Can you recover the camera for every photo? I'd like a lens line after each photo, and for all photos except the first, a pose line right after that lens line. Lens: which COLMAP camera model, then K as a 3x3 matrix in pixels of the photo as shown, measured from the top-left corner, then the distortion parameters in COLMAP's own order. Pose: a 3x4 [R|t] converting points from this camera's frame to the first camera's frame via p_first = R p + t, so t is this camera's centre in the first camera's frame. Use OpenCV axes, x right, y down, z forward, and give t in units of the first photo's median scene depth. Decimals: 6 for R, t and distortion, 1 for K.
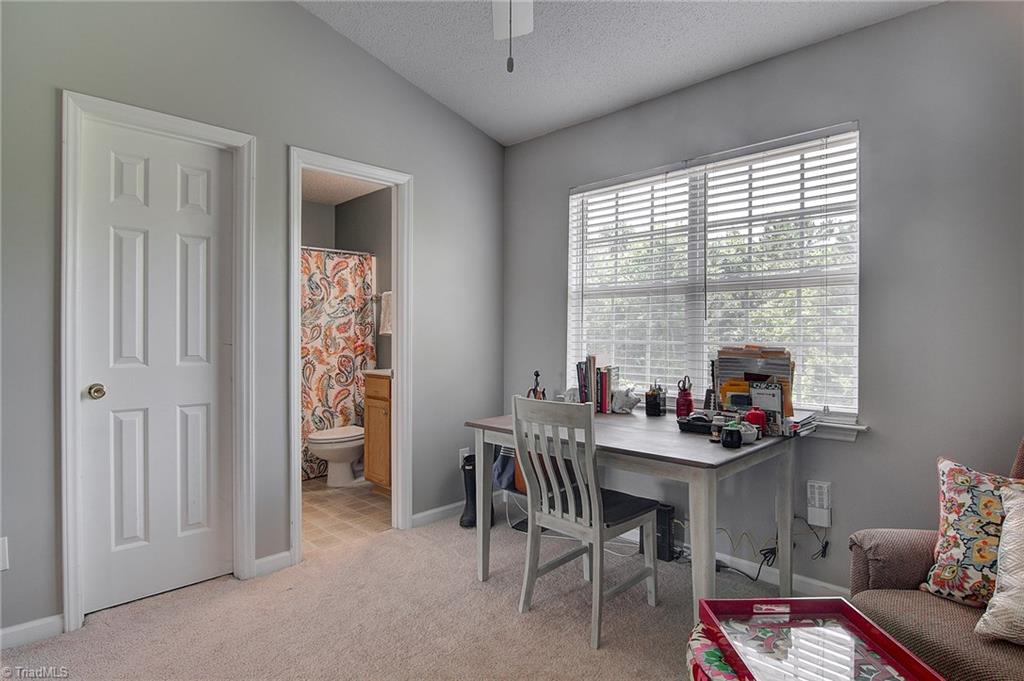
lens RADIAL K [[552.3, 0, 518.4], [0, 552.3, 339.5], [0, 0, 1]] dist [-0.012782, -0.009807]
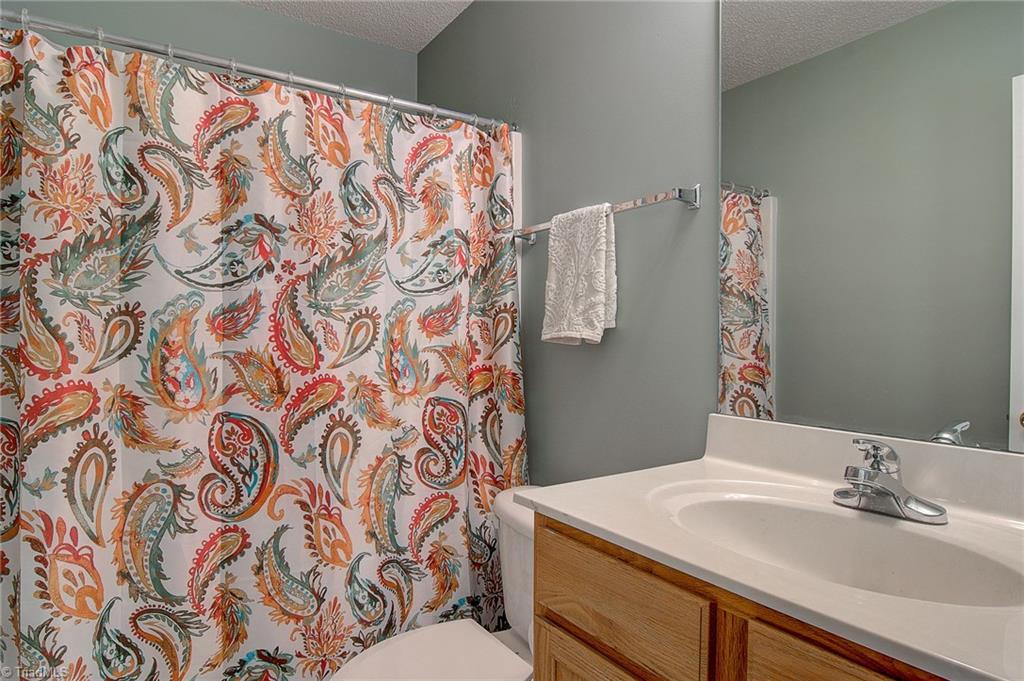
lens RADIAL K [[552.3, 0, 506.8], [0, 552.3, 339.8], [0, 0, 1]] dist [-0.012782, -0.009807]
pose [[0.987974, 0.004596, -0.154554, -0.217963], [-0.004690, 0.999989, -0.000240, -0.008916], [0.154552, 0.000962, 0.987984, 0.652571]]
